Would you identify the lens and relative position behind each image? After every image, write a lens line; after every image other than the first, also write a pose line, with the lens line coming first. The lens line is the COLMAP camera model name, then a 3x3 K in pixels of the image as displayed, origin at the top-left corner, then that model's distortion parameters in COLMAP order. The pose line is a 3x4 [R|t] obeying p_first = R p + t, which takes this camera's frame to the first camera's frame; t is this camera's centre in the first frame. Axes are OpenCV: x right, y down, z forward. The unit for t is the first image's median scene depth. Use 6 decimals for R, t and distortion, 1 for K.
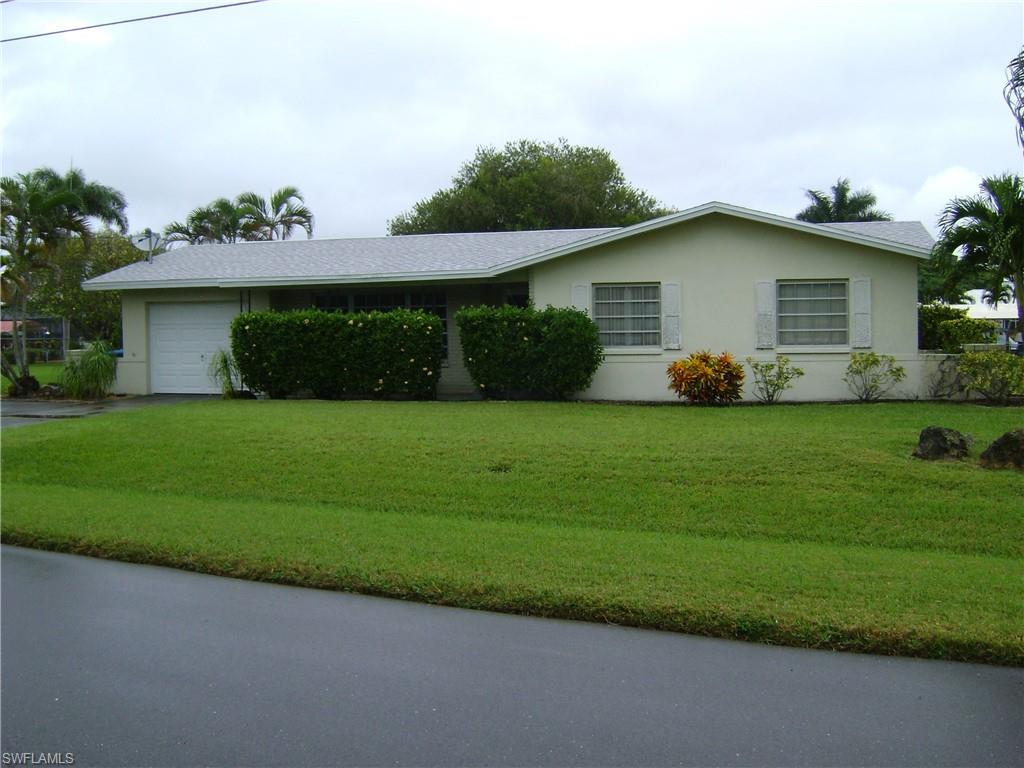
lens RADIAL K [[1086.5, 0, 520.2], [0, 1086.5, 379.9], [0, 0, 1]] dist [-0.114678, 0.000000]
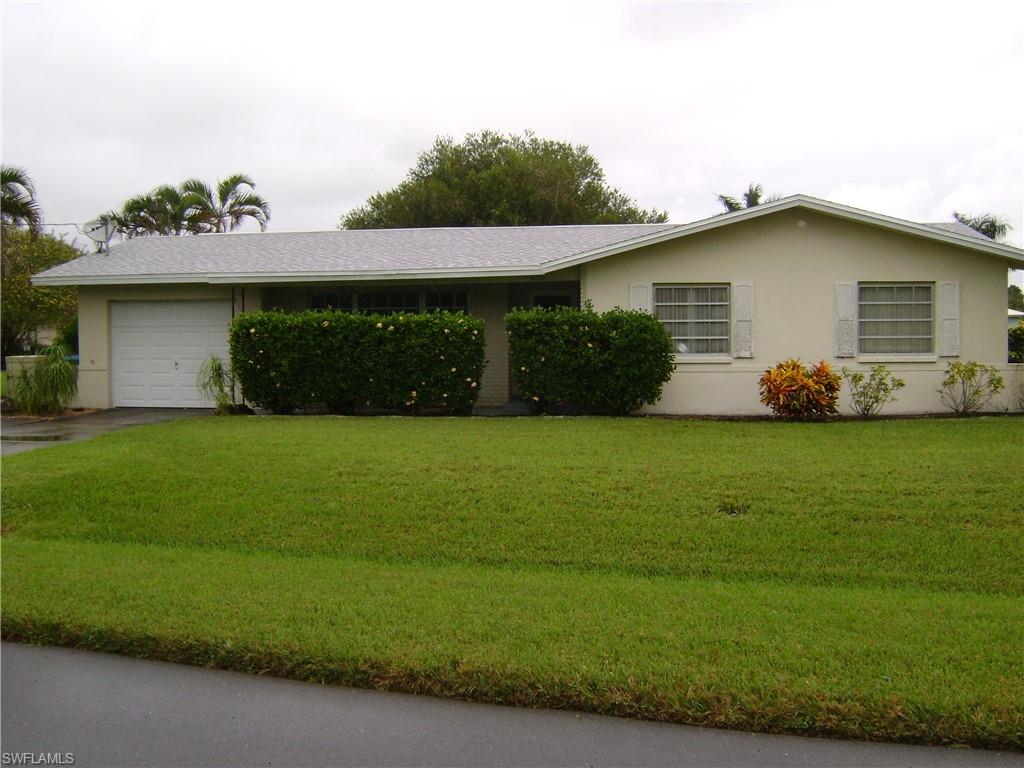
lens RADIAL K [[1086.5, 0, 533.4], [0, 1086.5, 372.5], [0, 0, 1]] dist [-0.114678, 0.000000]
pose [[0.990010, 0.000202, 0.140996, -0.159147], [0.001404, 0.999935, -0.011297, -0.005863], [-0.140989, 0.011382, 0.989946, 0.132106]]
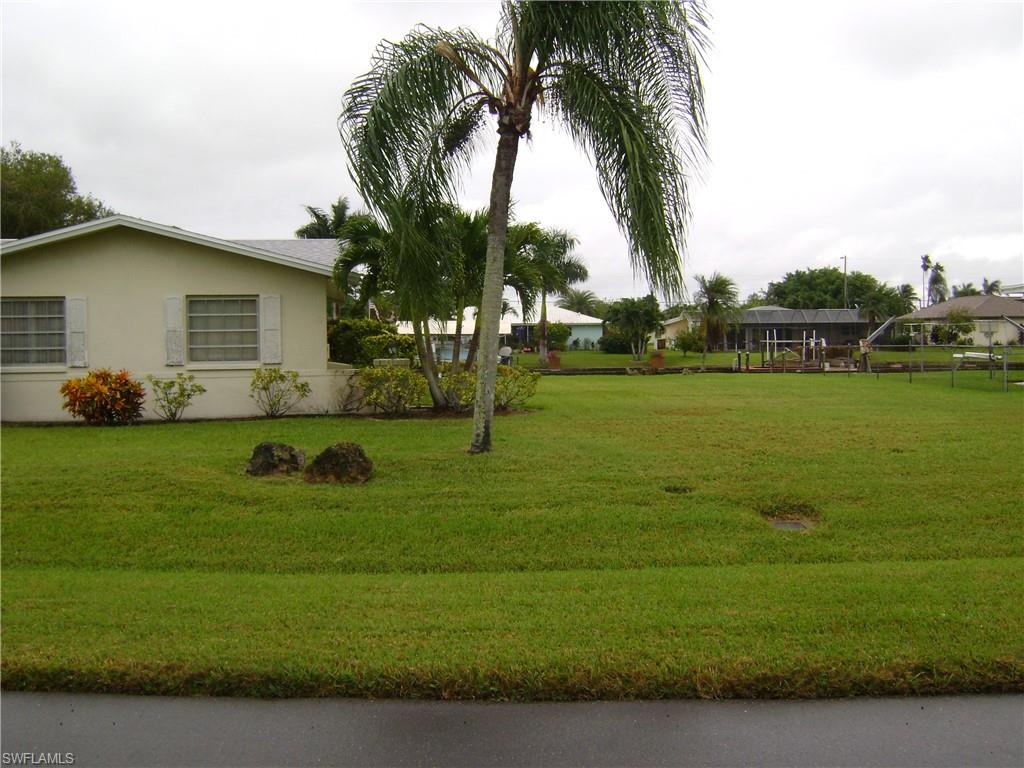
lens RADIAL K [[1086.5, 0, 519.5], [0, 1086.5, 382.6], [0, 0, 1]] dist [-0.114678, 0.000000]
pose [[0.911545, -0.012447, 0.411012, 0.108007], [0.017124, 0.999824, -0.007699, -0.000506], [-0.410843, 0.014056, 0.911598, -0.016426]]
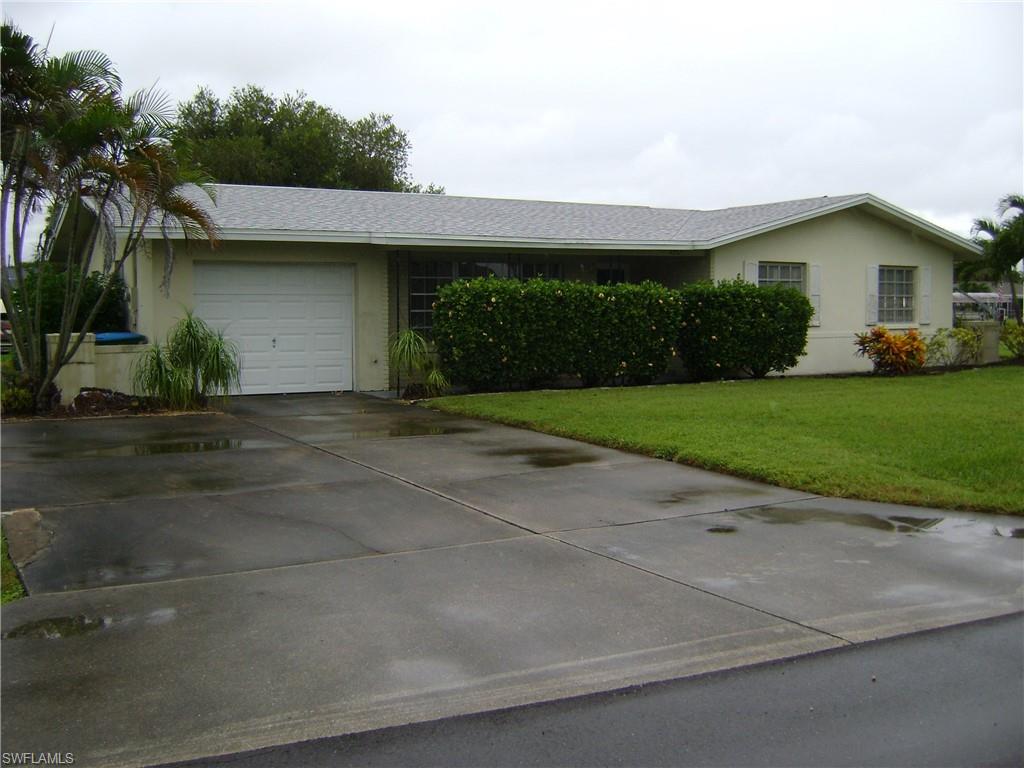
lens RADIAL K [[1086.5, 0, 518.0], [0, 1086.5, 385.1], [0, 0, 1]] dist [-0.114678, 0.000000]
pose [[0.698585, -0.043852, 0.714182, -0.825303], [0.029009, 0.999035, 0.032967, -0.013339], [-0.714939, -0.002312, 0.699183, 0.460799]]
